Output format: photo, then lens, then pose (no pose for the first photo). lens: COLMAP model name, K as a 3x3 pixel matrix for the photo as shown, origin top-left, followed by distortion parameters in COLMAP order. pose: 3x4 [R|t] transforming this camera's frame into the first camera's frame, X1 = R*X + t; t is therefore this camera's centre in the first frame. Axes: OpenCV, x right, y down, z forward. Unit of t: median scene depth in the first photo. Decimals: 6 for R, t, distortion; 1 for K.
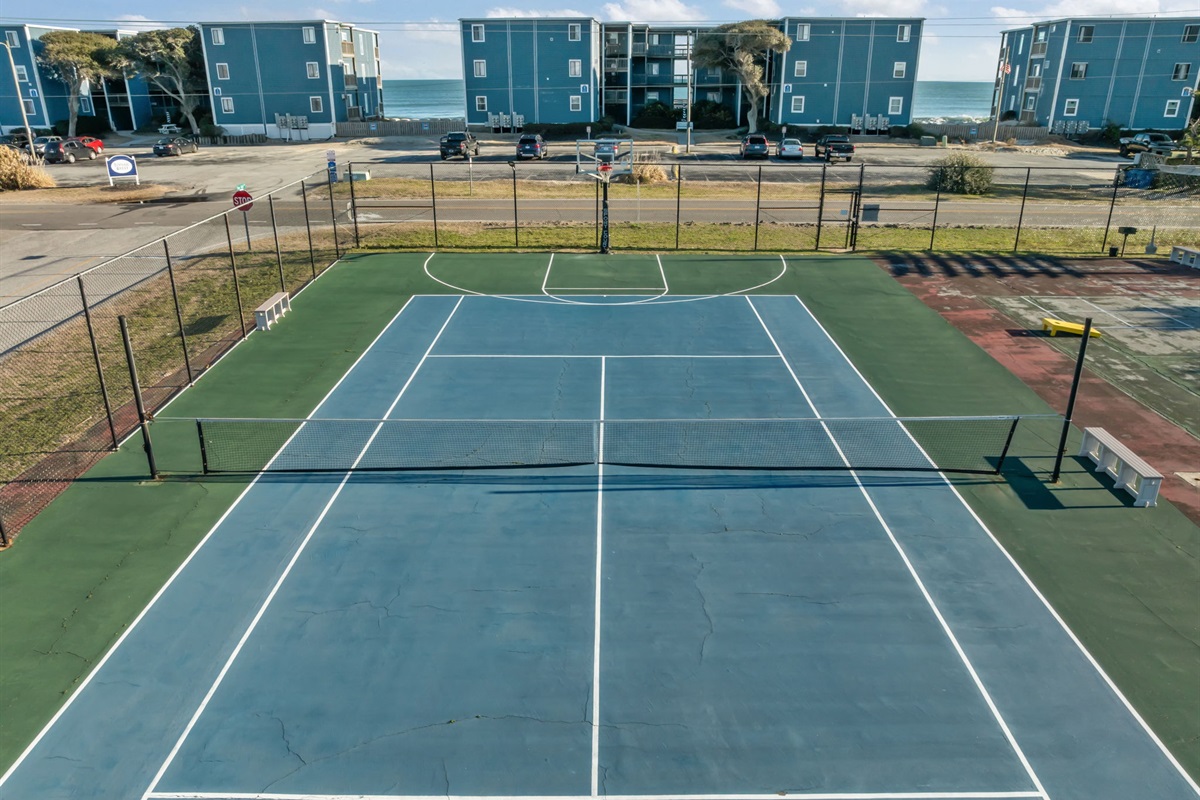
lens RADIAL K [[827.1, 0, 622.9], [0, 827.1, 386.8], [0, 0, 1]] dist [-0.021236, 0.001011]
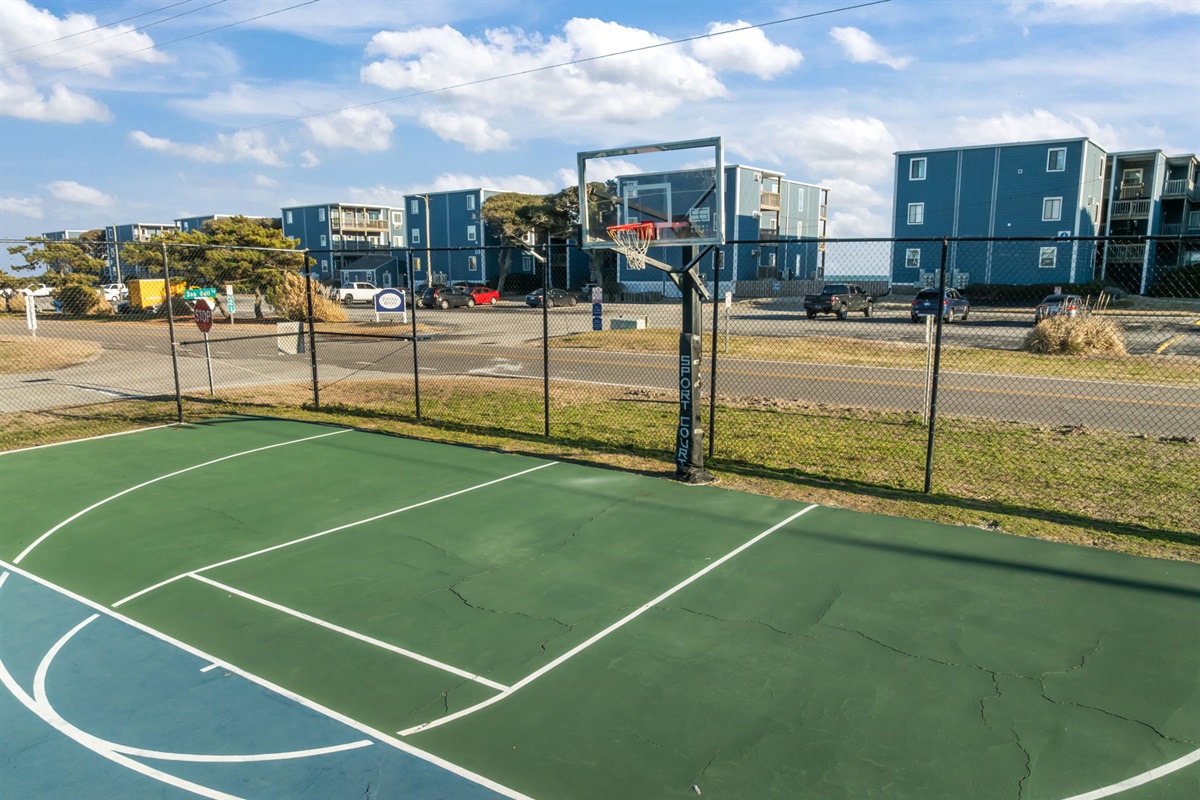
lens RADIAL K [[844.5, 0, 635.2], [0, 844.5, 436.4], [0, 0, 1]] dist [-0.012088, -0.001298]
pose [[0.831306, 0.103526, -0.546088, 0.059828], [-0.191589, 0.975659, -0.106693, -0.051061], [0.521750, 0.193319, 0.830906, 0.255300]]
